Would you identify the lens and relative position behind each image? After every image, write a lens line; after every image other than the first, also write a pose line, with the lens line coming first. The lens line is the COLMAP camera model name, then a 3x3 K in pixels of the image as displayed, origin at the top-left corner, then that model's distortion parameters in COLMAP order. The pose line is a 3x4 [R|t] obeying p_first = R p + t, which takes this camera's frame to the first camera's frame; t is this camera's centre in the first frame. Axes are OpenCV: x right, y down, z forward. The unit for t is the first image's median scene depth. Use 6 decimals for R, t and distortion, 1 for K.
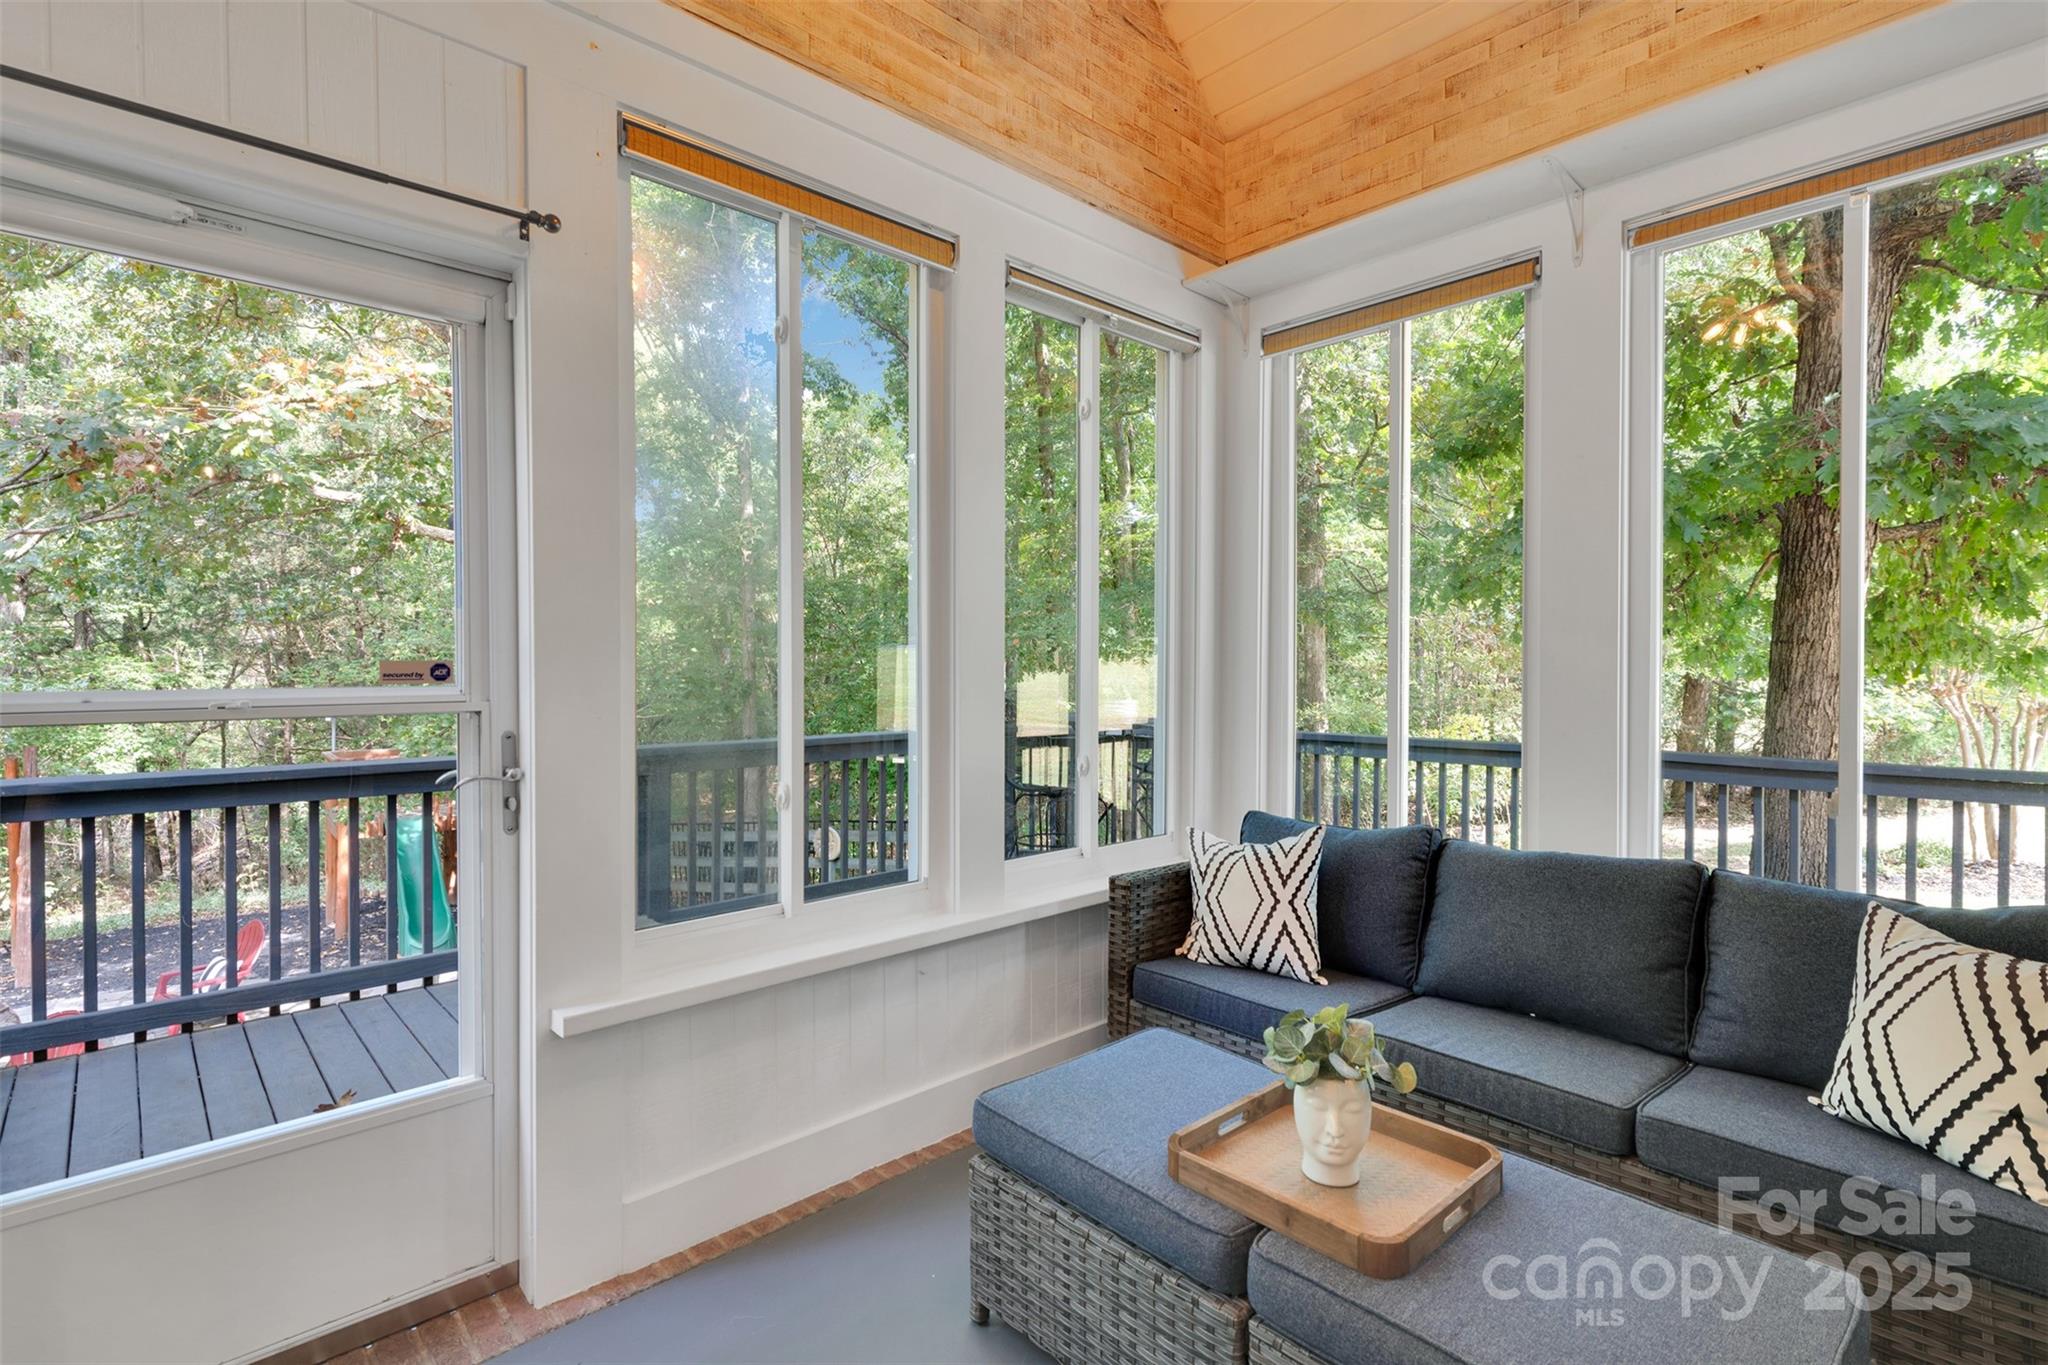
lens RADIAL K [[1003.5, 0, 1024.4], [0, 1003.5, 652.5], [0, 0, 1]] dist [0.000030, -0.000031]
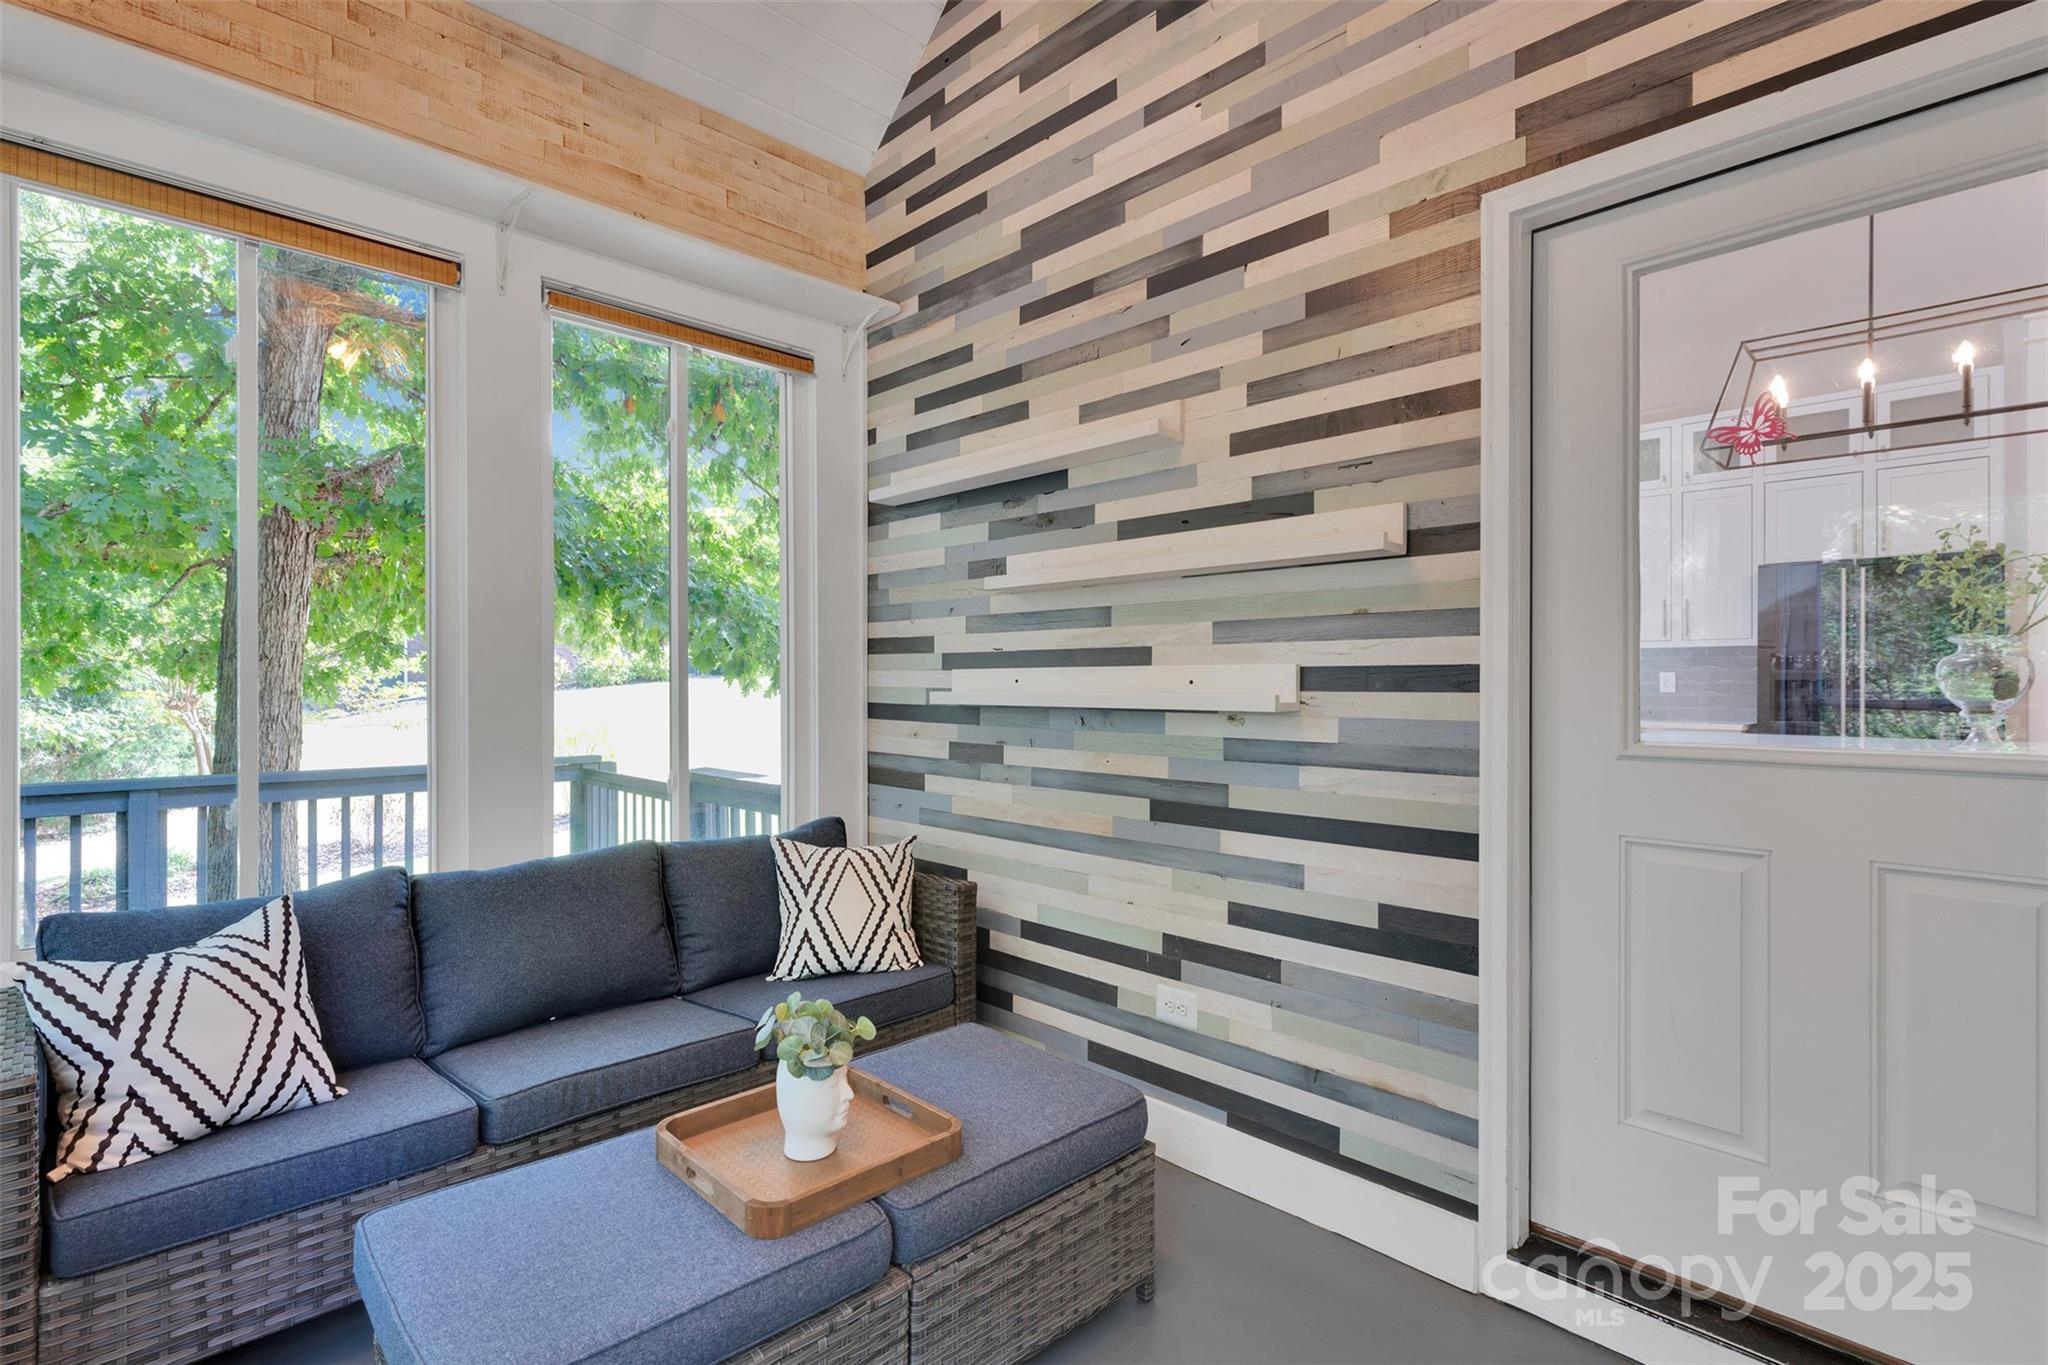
lens RADIAL K [[951.0, 0, 1024.0], [0, 951.0, 682.5], [0, 0, 1]] dist [-0.000242, 0.000213]
pose [[-0.009987, -0.007496, 0.999922, -0.536867], [-0.007099, 0.999947, 0.007425, 0.001981], [-0.999925, -0.007024, -0.010040, 0.580521]]
